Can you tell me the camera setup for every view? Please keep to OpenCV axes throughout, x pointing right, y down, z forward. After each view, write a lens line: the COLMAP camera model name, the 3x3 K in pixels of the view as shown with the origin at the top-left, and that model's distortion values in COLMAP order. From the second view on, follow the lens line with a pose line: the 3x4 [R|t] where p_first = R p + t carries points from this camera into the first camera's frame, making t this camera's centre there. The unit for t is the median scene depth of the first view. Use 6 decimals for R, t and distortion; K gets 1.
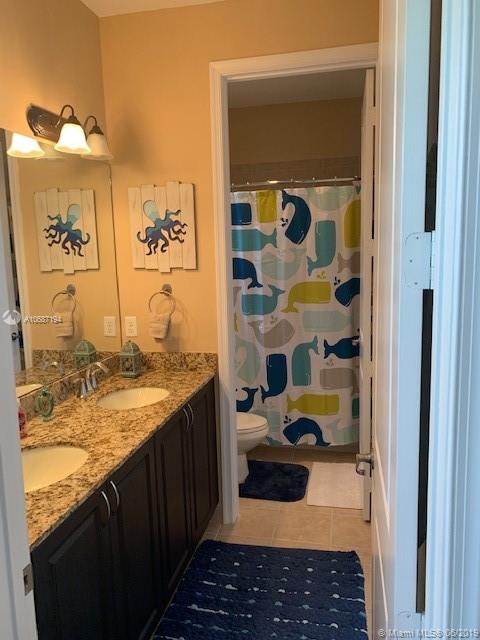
lens RADIAL K [[494.2, 0, 239.5], [0, 494.2, 316.1], [0, 0, 1]] dist [0.024800, -0.015453]
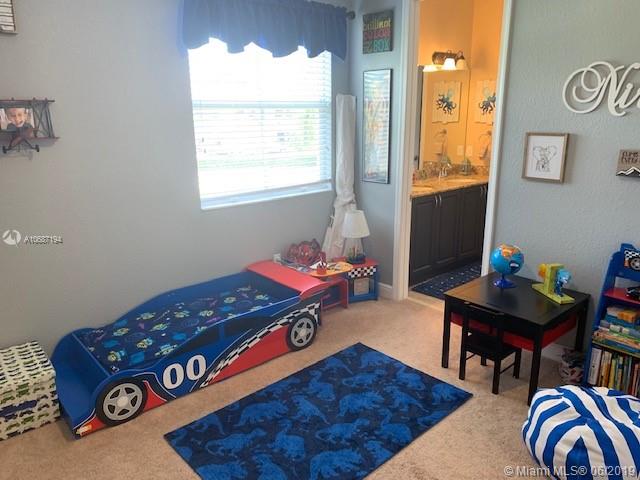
lens RADIAL K [[494.2, 0, 322.9], [0, 494.2, 236.9], [0, 0, 1]] dist [0.024800, -0.015453]
pose [[0.810336, 0.172159, -0.560104, 0.511919], [-0.110319, 0.983595, 0.142723, 0.149346], [0.575487, -0.053864, 0.816035, -1.057308]]
